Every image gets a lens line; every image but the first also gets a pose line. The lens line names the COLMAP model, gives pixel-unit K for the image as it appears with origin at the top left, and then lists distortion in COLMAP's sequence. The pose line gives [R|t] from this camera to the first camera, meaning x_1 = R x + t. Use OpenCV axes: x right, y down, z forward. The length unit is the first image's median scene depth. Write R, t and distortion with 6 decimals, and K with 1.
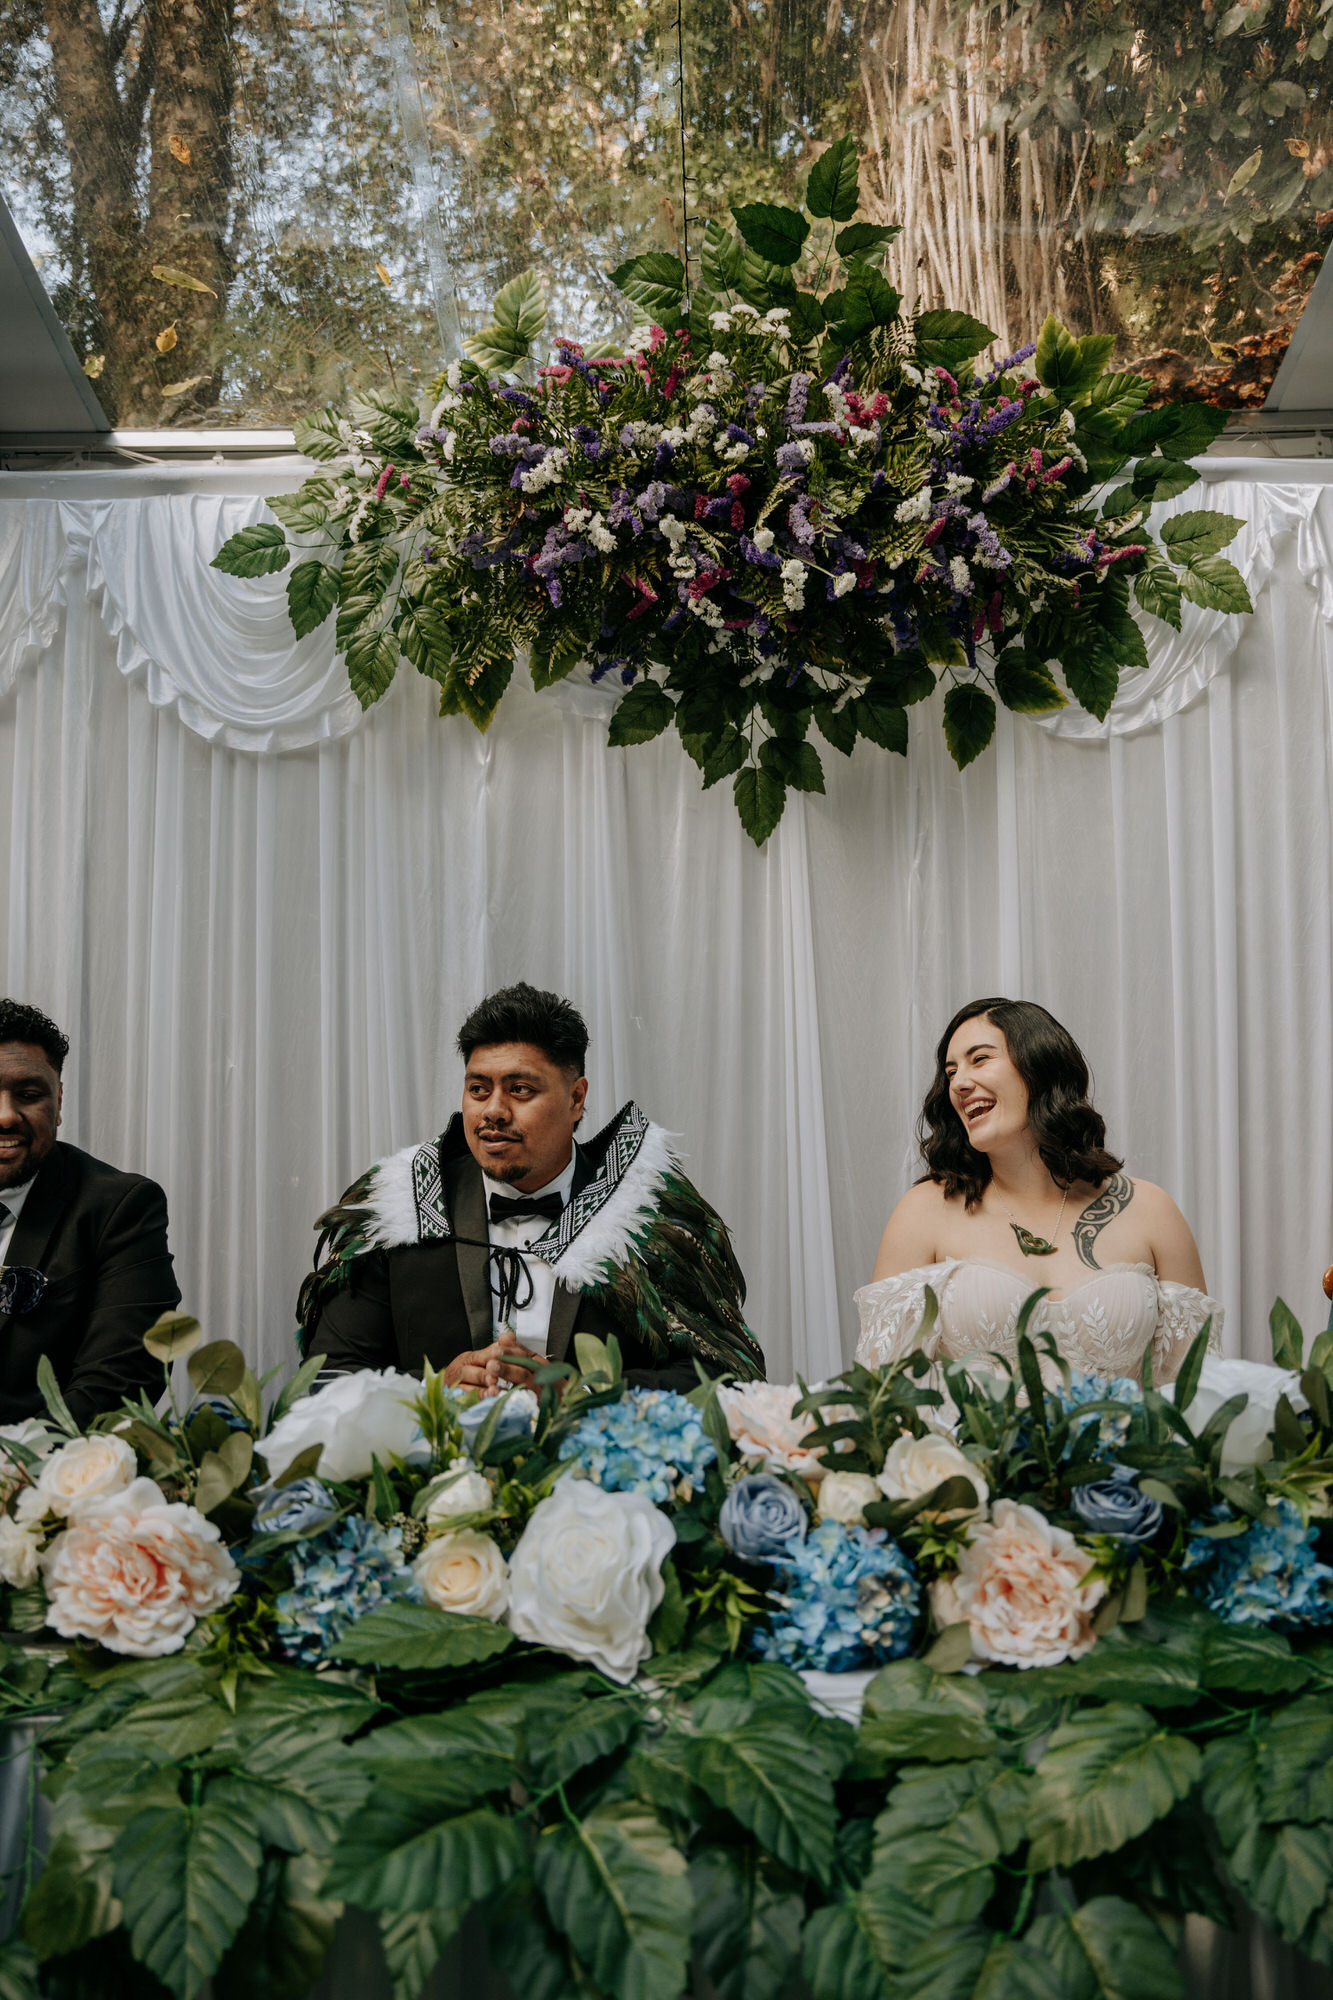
lens RADIAL K [[1718.7, 0, 666.5], [0, 1718.7, 1000.0], [0, 0, 1]] dist [-0.096316, 0.006645]
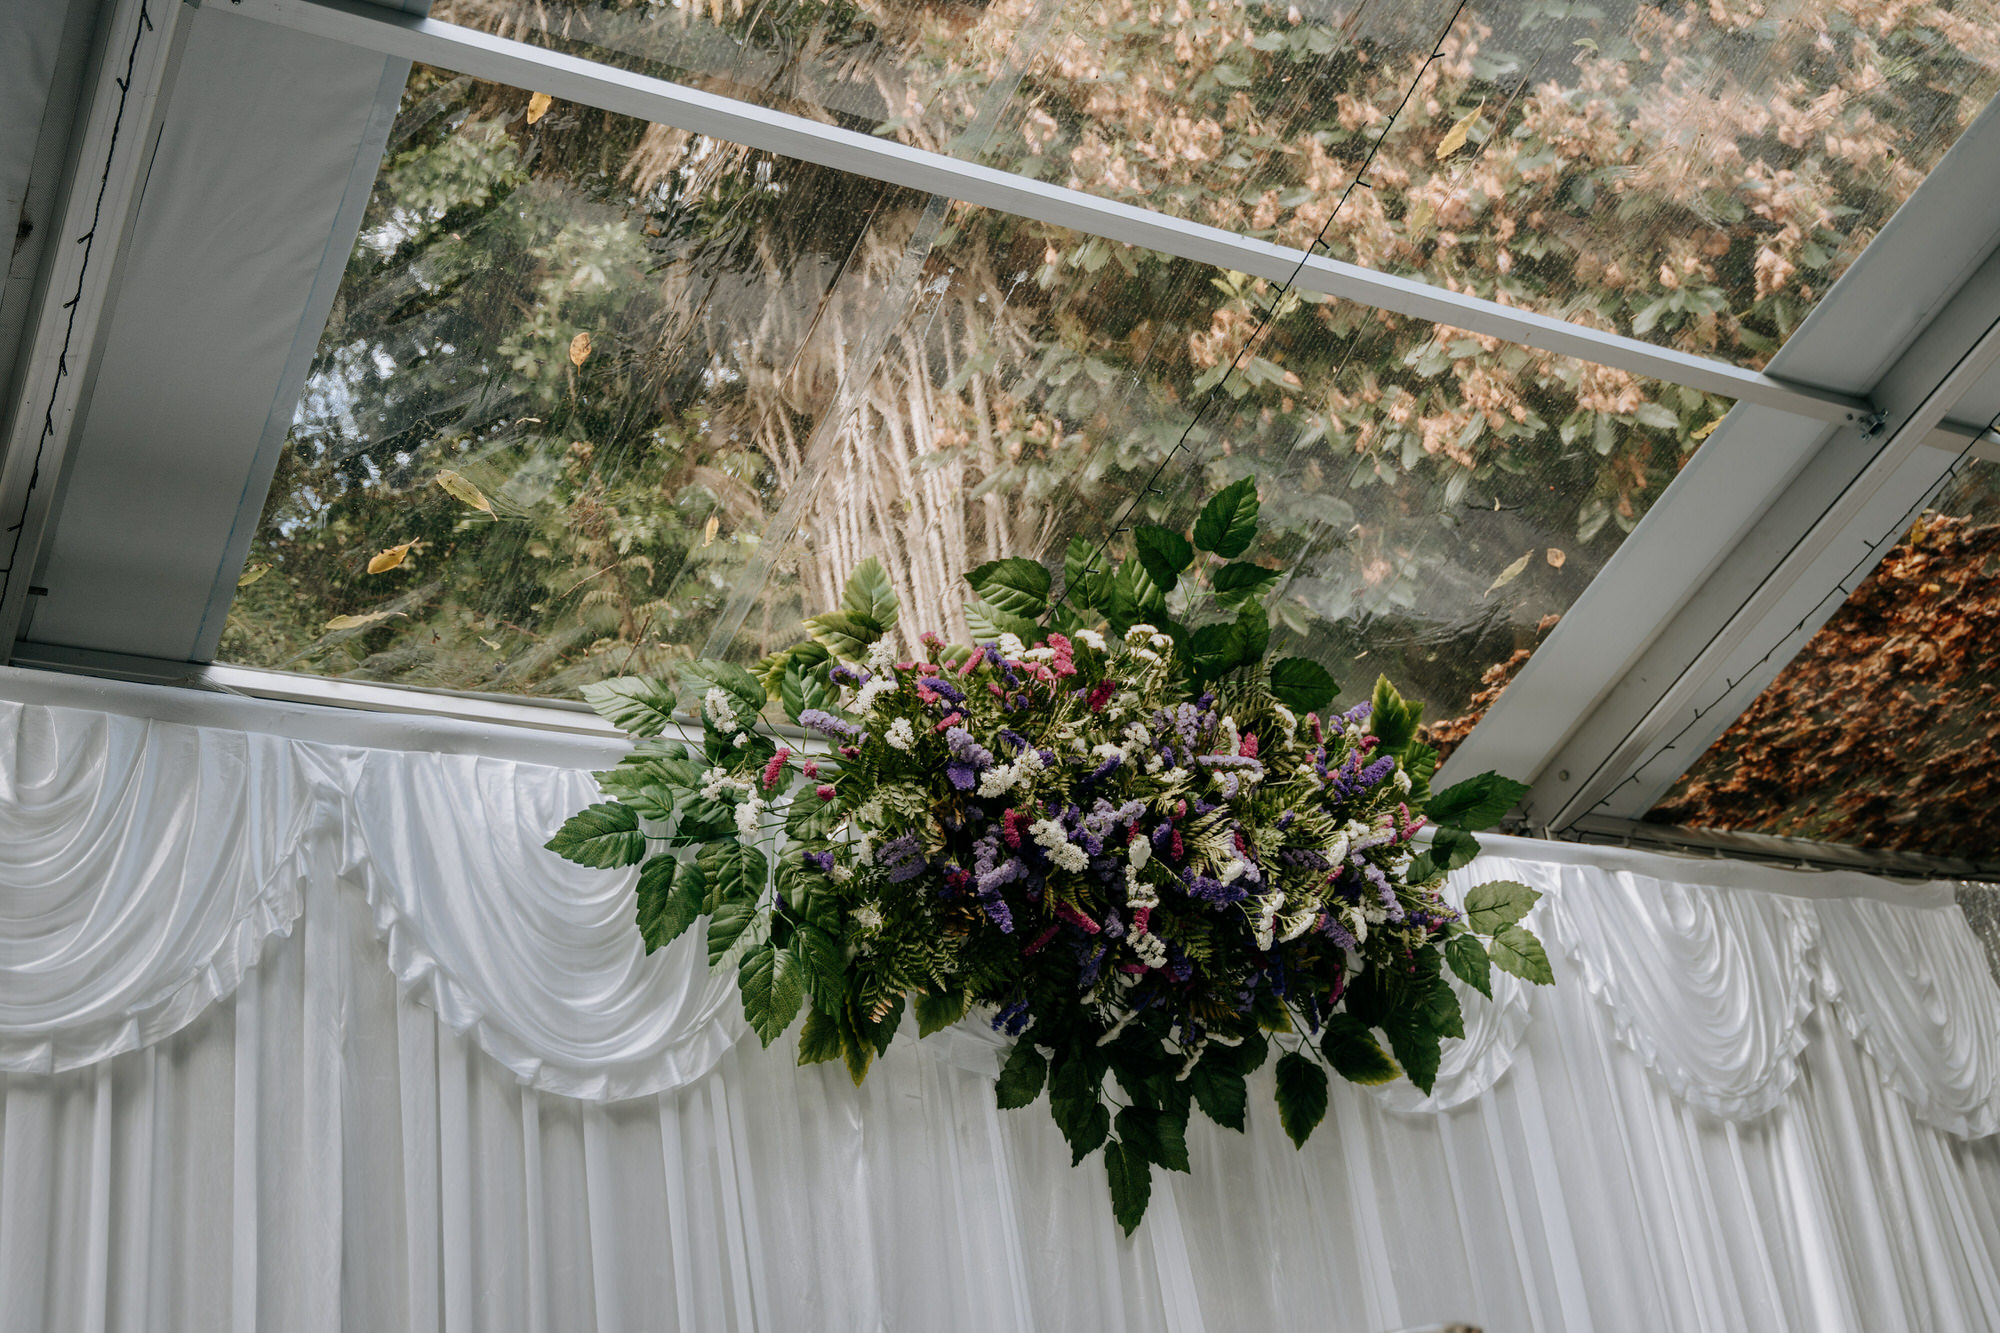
lens RADIAL K [[2122.0, 0, 1000.0], [0, 2122.0, 666.5], [0, 0, 1]] dist [-0.032702, -0.006606]
pose [[0.852871, 0.131565, 0.505275, -0.568198], [0.084236, 0.920383, -0.381836, 0.043384], [-0.515282, 0.368219, 0.773885, 0.140805]]
